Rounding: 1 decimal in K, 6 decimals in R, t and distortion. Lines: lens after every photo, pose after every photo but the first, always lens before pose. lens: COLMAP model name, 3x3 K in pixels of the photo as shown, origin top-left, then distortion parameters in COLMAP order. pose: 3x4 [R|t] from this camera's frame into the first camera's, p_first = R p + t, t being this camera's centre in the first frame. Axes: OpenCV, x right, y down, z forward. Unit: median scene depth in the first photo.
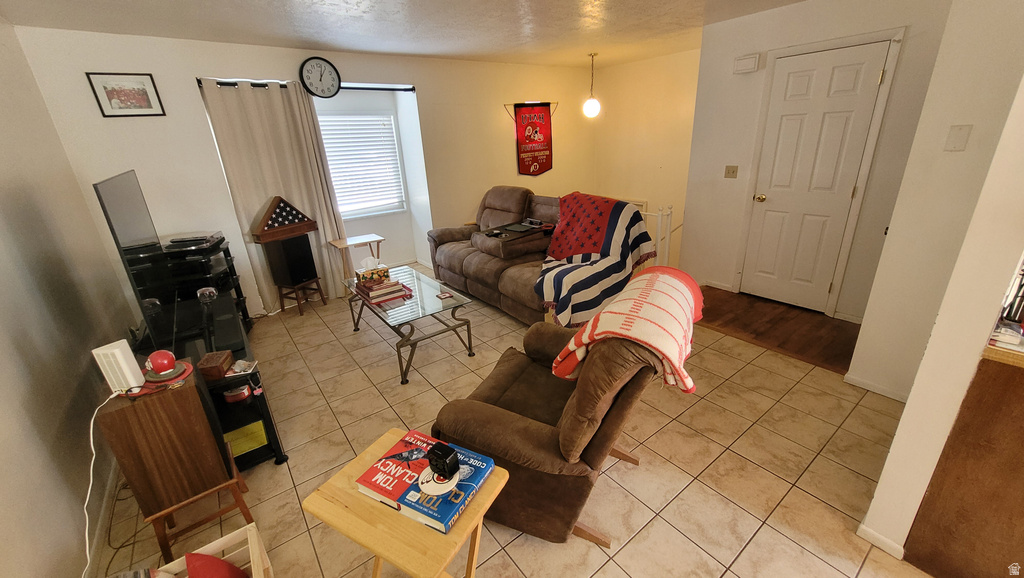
lens RADIAL K [[403.7, 0, 515.9], [0, 403.7, 287.3], [0, 0, 1]] dist [0.005024, -0.000040]
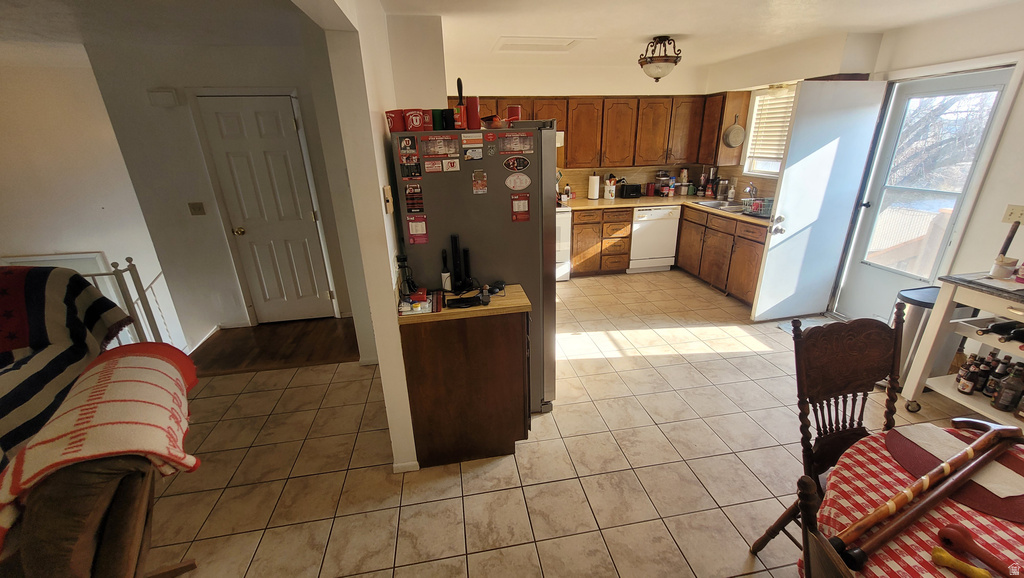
lens RADIAL K [[403.7, 0, 512.1], [0, 403.7, 287.6], [0, 0, 1]] dist [0.005024, -0.000040]
pose [[0.460612, -0.274881, 0.843965, 0.032010], [0.313045, 0.940048, 0.135325, -0.014919], [-0.830566, 0.201866, 0.519048, -0.077827]]
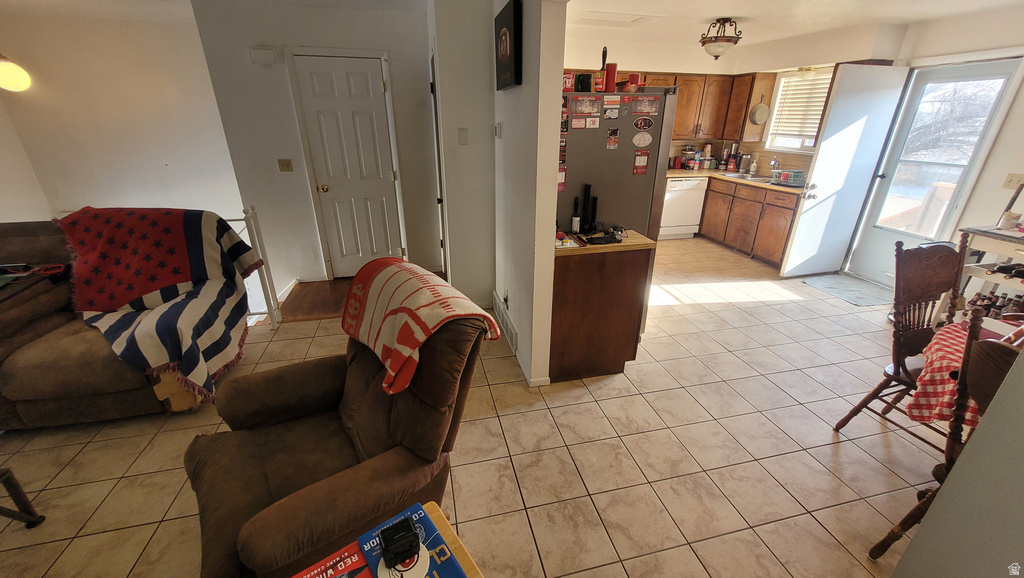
lens RADIAL K [[403.7, 0, 515.7], [0, 403.7, 286.7], [0, 0, 1]] dist [0.005024, -0.000040]
pose [[0.403082, -0.310649, 0.860827, -0.228926], [0.296102, 0.934300, 0.198513, -0.048703], [-0.865938, 0.174875, 0.468583, 0.127090]]
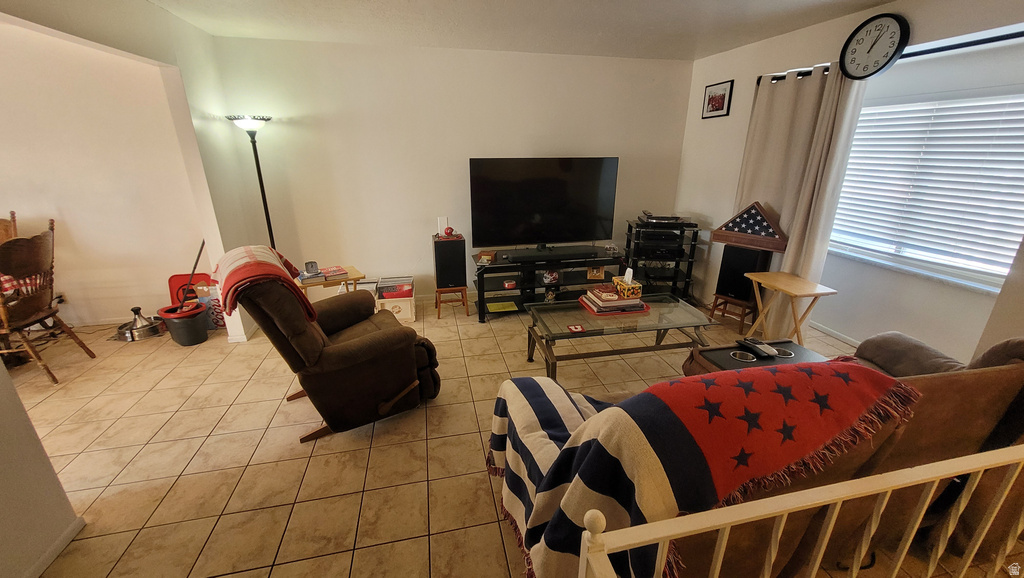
lens RADIAL K [[403.7, 0, 515.7], [0, 403.7, 287.6], [0, 0, 1]] dist [0.005024, -0.000040]
pose [[-0.419502, 0.346267, -0.839117, 0.562421], [-0.303832, 0.817511, 0.489247, -0.429387], [0.855397, 0.460190, -0.237741, 1.047101]]
